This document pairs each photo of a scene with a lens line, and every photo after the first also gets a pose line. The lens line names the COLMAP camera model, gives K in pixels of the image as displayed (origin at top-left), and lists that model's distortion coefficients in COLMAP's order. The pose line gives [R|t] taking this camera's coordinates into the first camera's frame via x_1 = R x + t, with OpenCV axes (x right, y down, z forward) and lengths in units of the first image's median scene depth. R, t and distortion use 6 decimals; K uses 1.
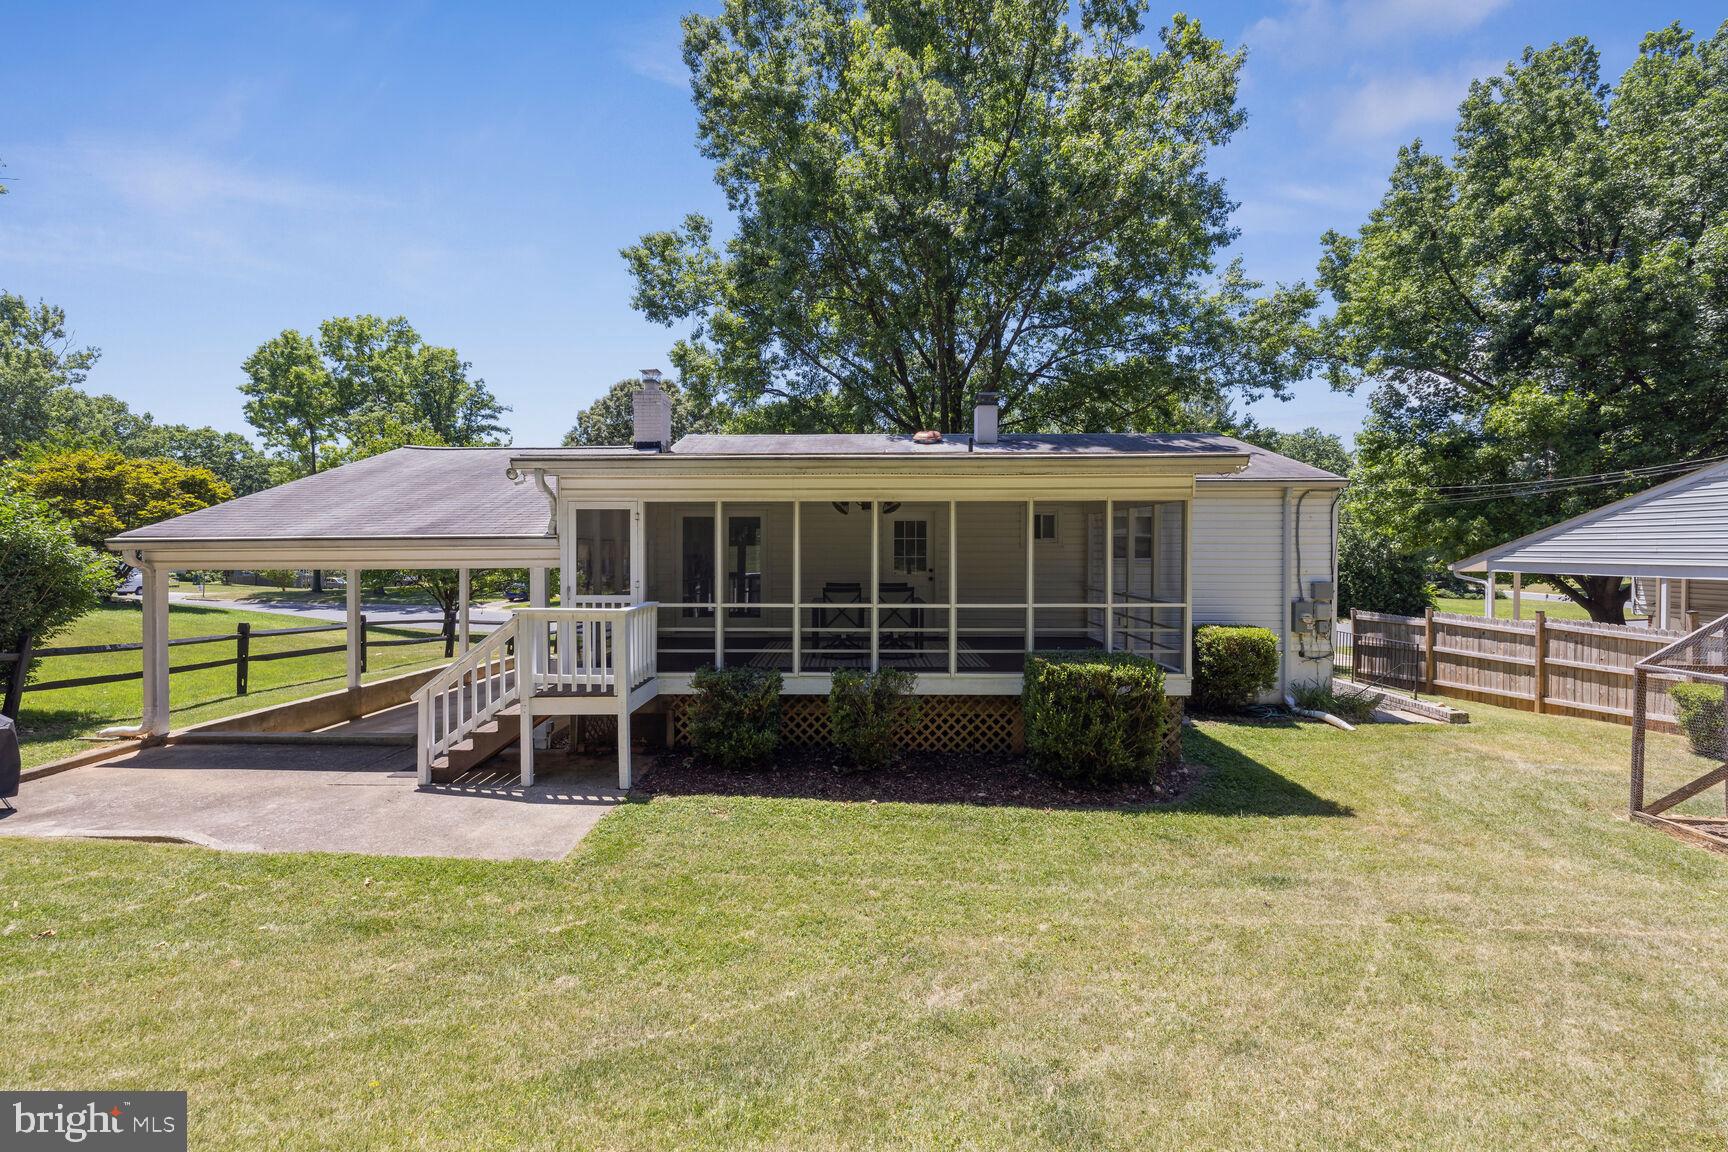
lens RADIAL K [[727.0, 0, 869.8], [0, 727.0, 564.9], [0, 0, 1]] dist [0.001343, 0.000136]
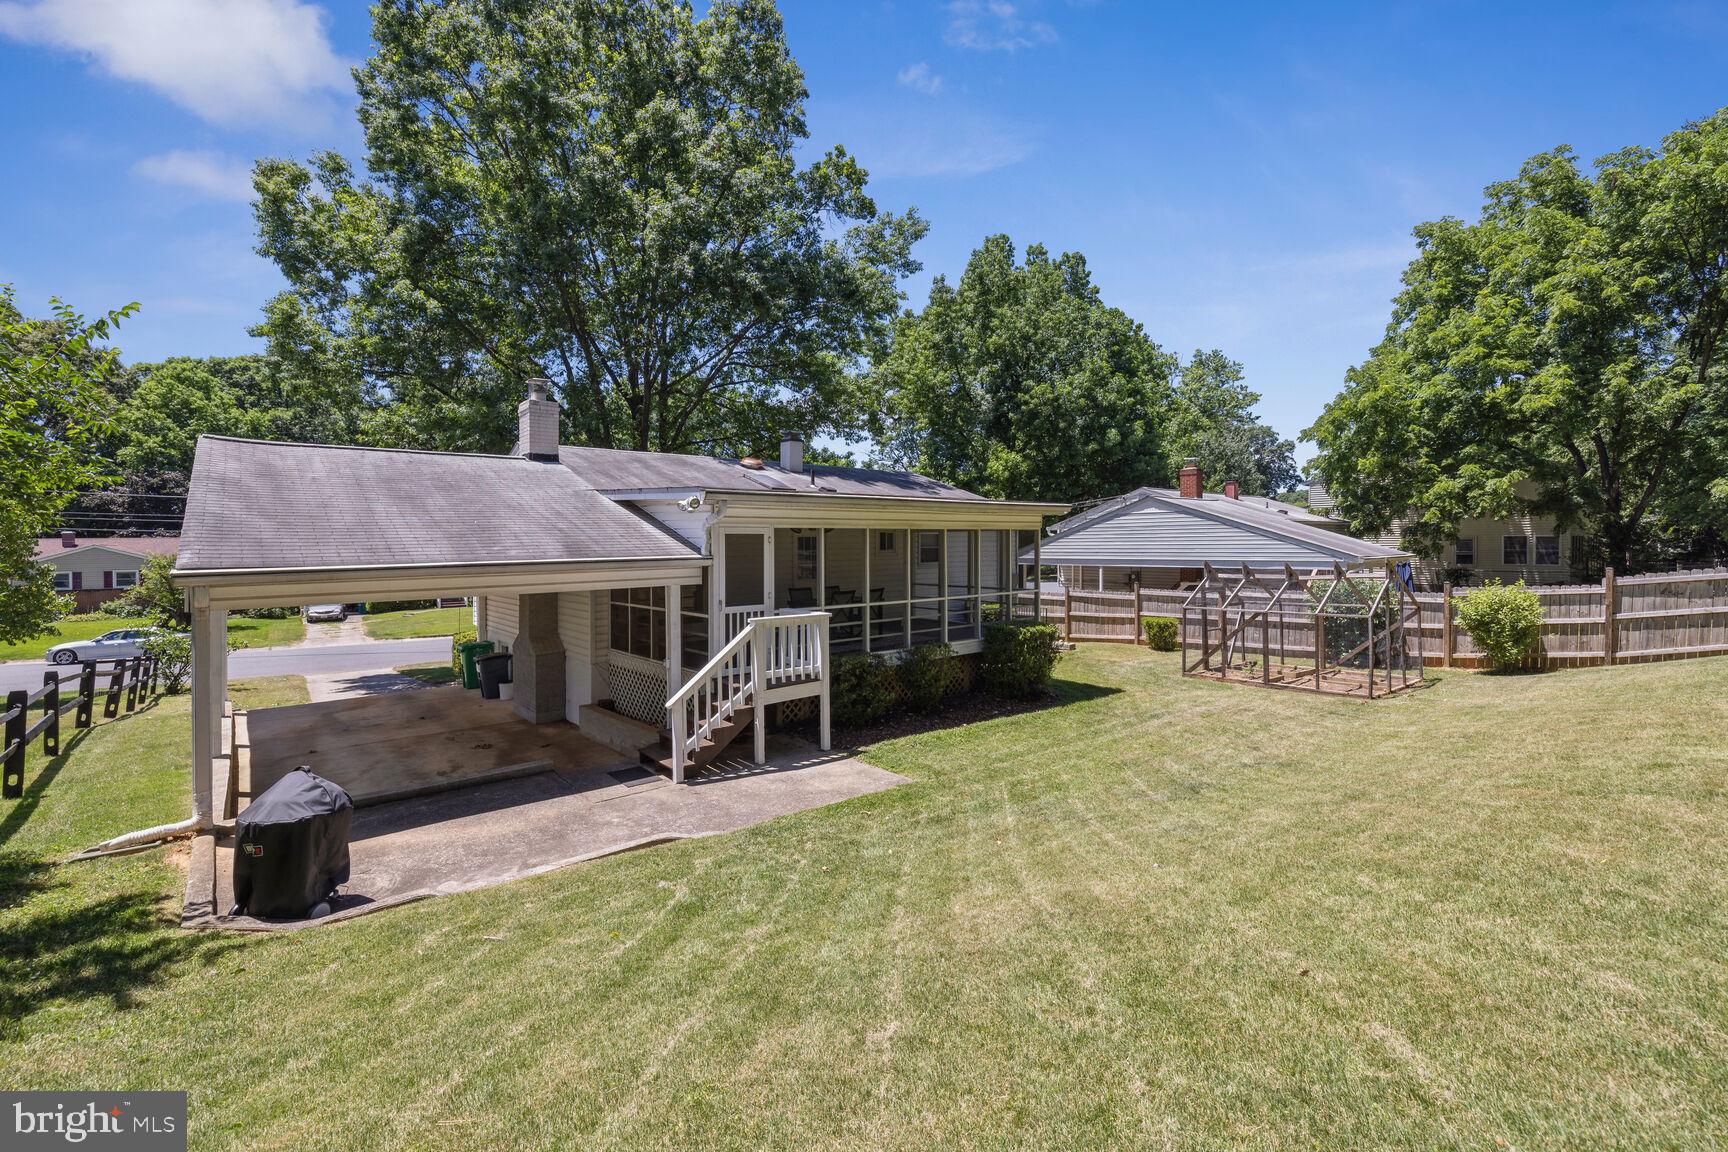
lens RADIAL K [[727.0, 0, 869.8], [0, 727.0, 564.9], [0, 0, 1]] dist [0.001343, 0.000136]
pose [[0.751455, -0.025532, 0.659290, -0.686025], [0.023655, 0.999651, 0.011752, -0.024257], [-0.659360, 0.006764, 0.751797, -0.025682]]
